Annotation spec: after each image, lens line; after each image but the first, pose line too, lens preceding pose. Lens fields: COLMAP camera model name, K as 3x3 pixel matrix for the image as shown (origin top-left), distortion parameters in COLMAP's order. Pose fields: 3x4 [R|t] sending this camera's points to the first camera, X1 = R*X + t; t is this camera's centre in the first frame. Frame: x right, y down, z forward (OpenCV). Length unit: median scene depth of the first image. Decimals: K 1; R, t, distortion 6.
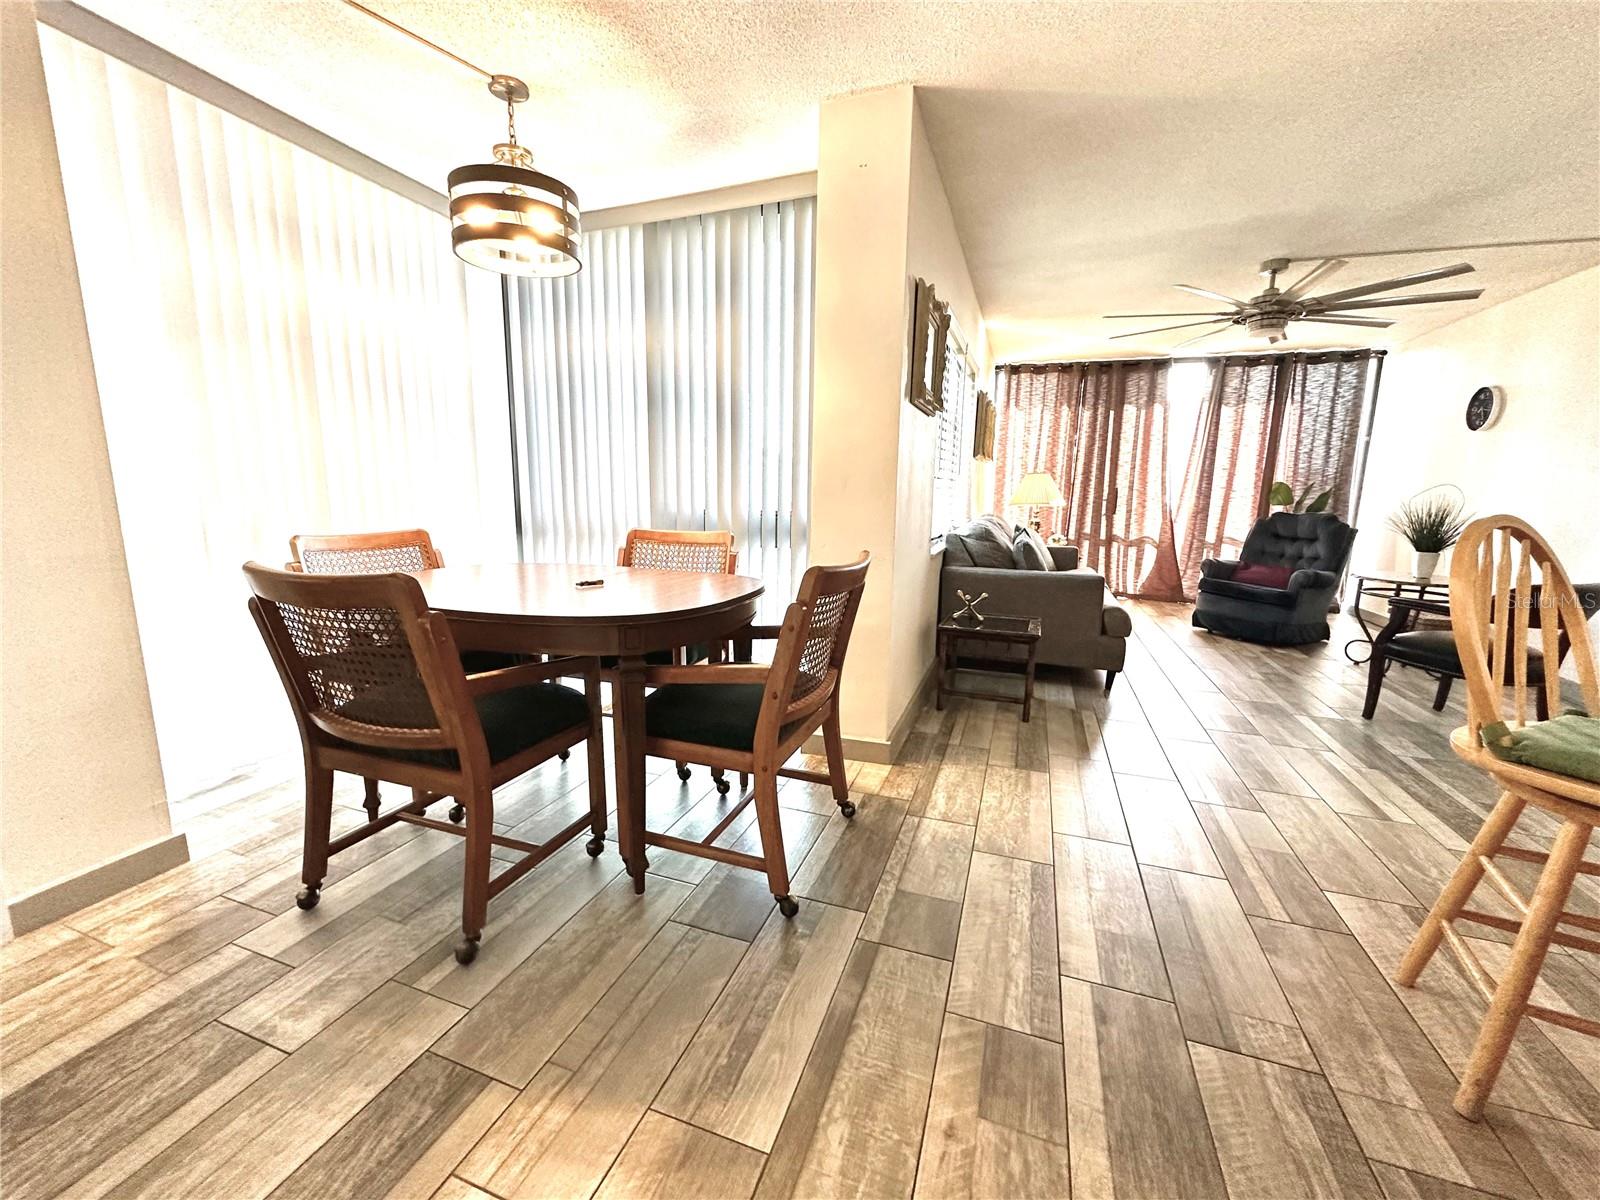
lens RADIAL K [[642.0, 0, 796.7], [0, 642.0, 599.5], [0, 0, 1]] dist [-0.002460, -0.000246]
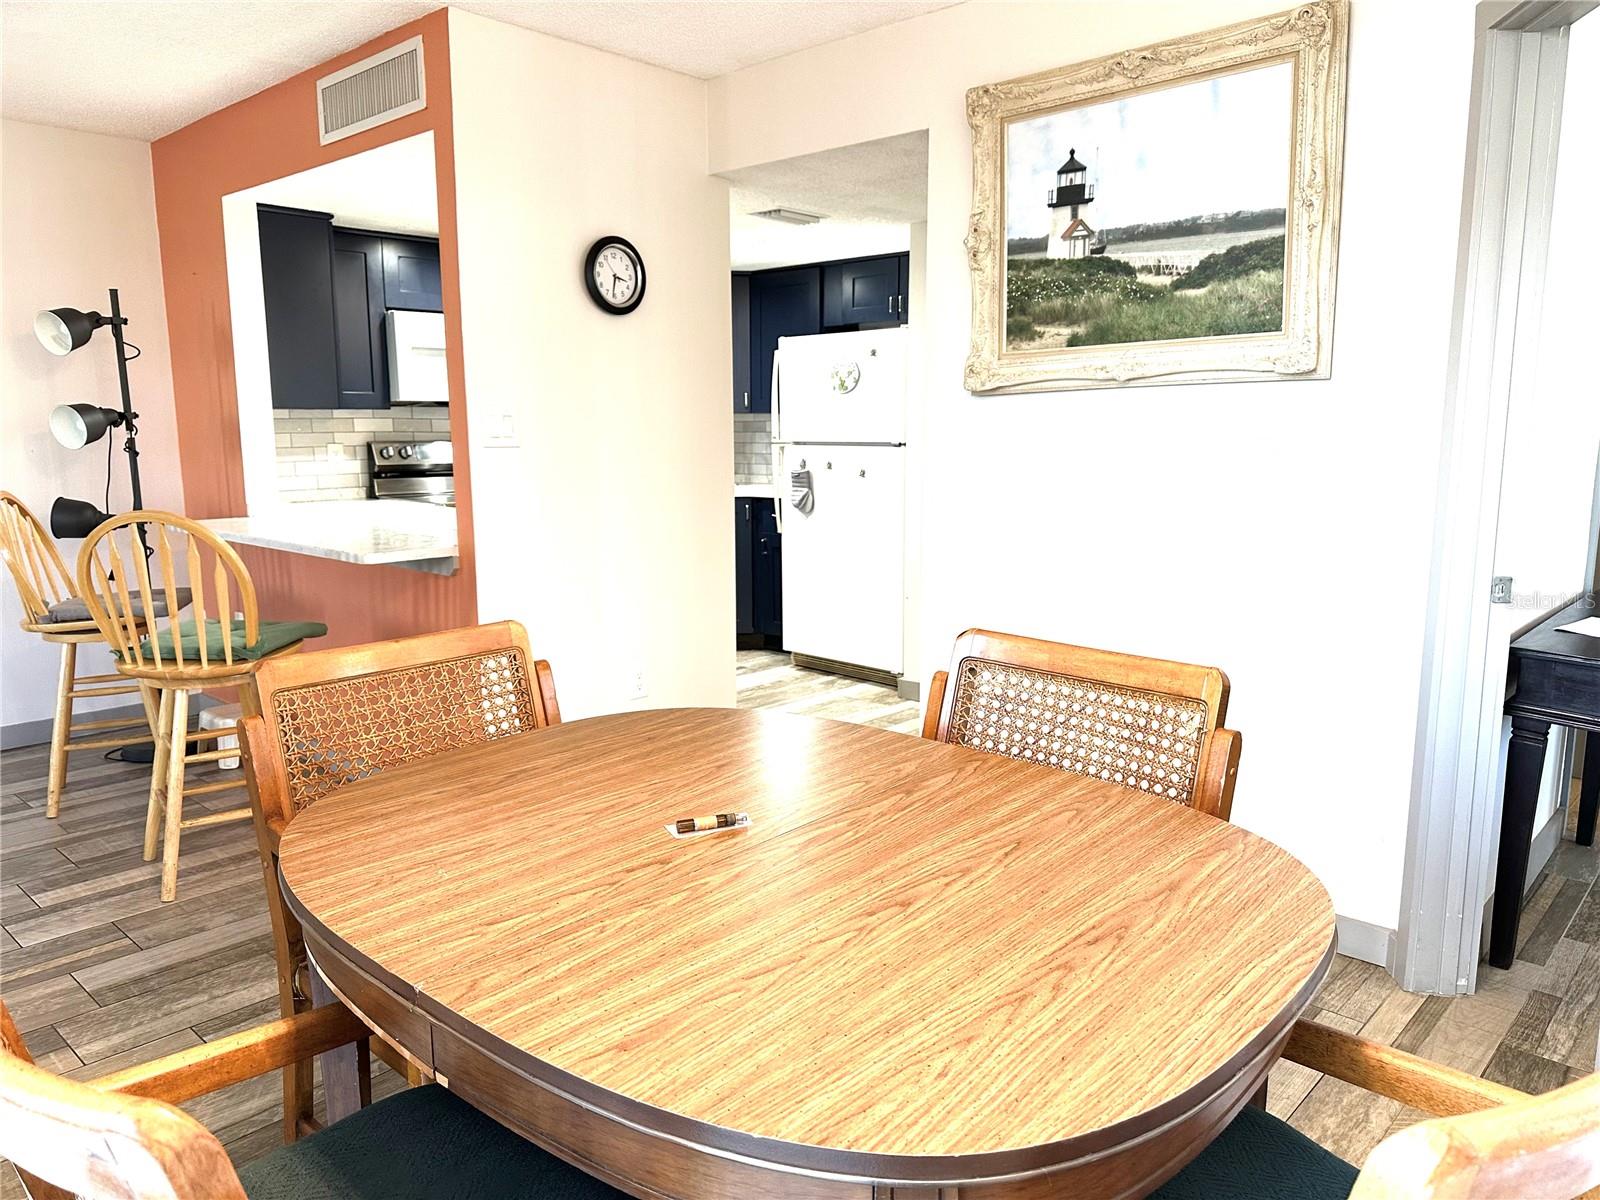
lens RADIAL K [[1129.7, 0, 799.0], [0, 1129.7, 605.5], [0, 0, 1]] dist [0.017980, -0.007249]
pose [[-0.920624, -0.077897, 0.382601, -0.886768], [0.053844, 0.945206, 0.322004, -0.532289], [-0.386720, 0.317046, -0.865985, 2.179735]]
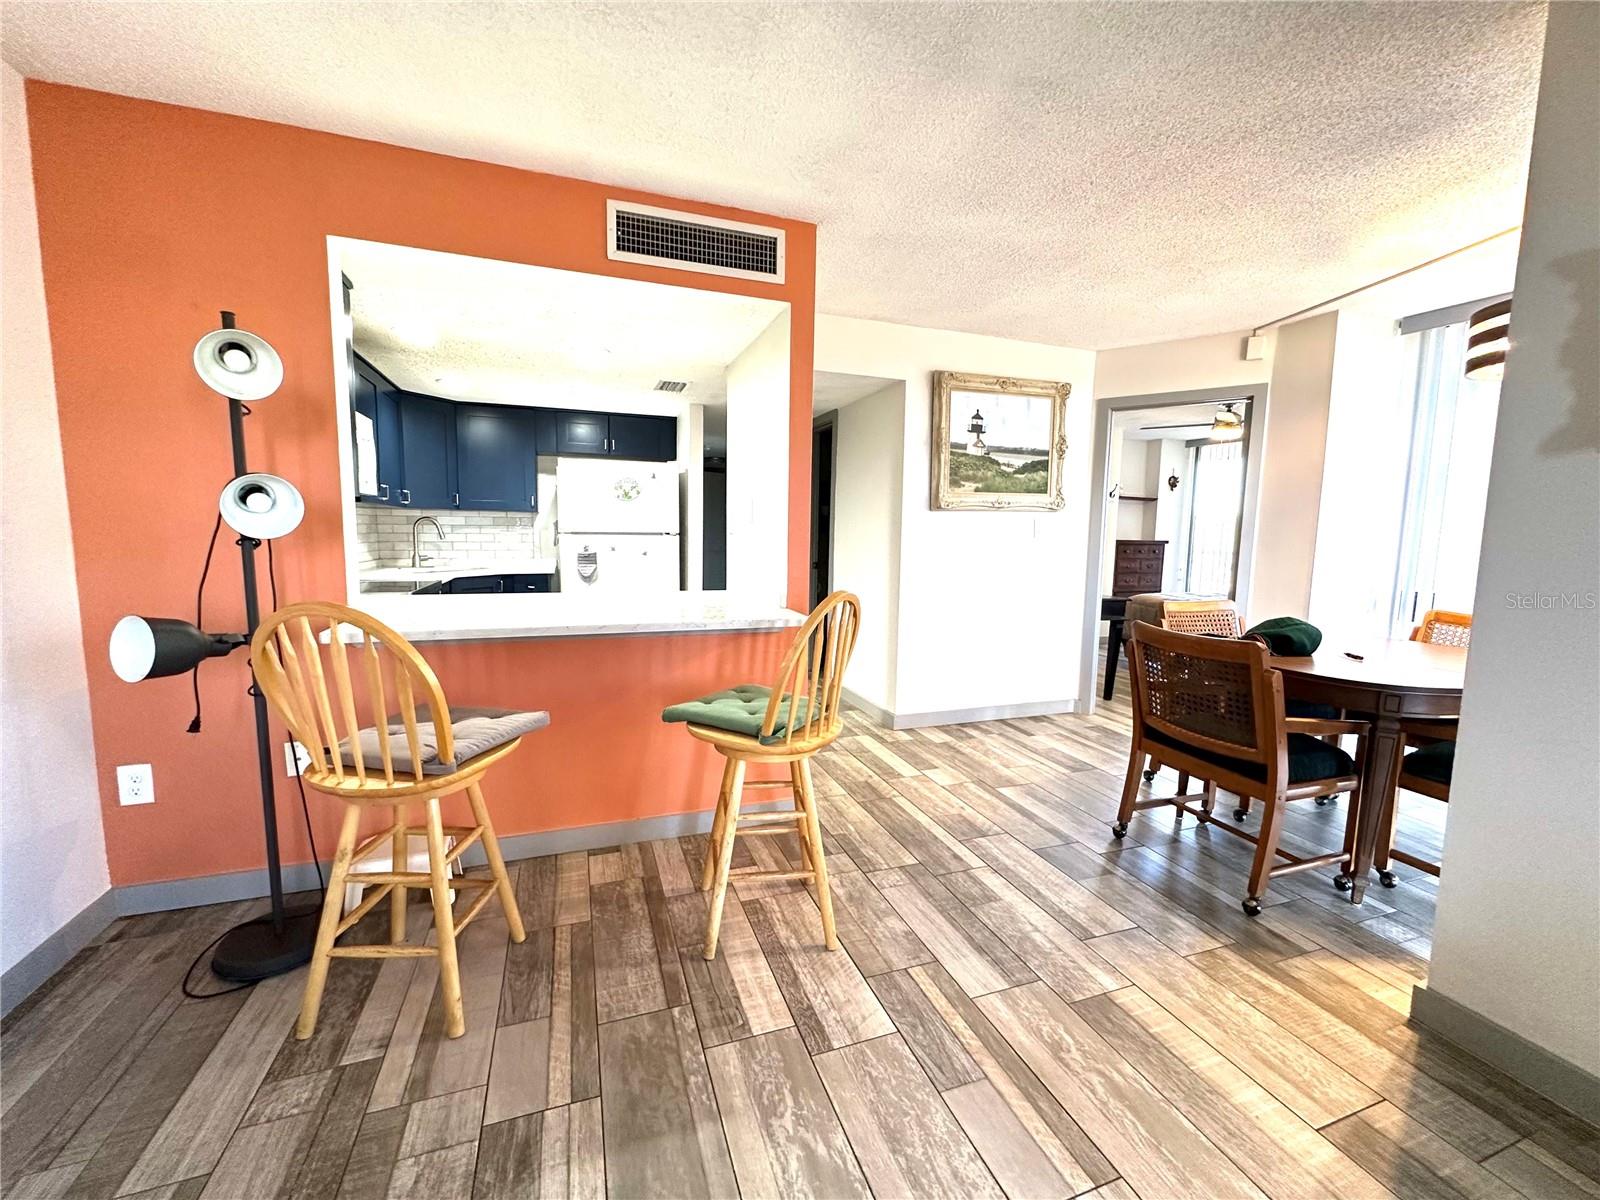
lens RADIAL K [[642.0, 0, 798.2], [0, 642.0, 596.0], [0, 0, 1]] dist [-0.002460, -0.000246]
pose [[-0.773272, 0.035198, -0.633097, 1.779731], [-0.139526, 0.964540, 0.224043, -0.368814], [0.618533, 0.261579, -0.740940, 1.716669]]
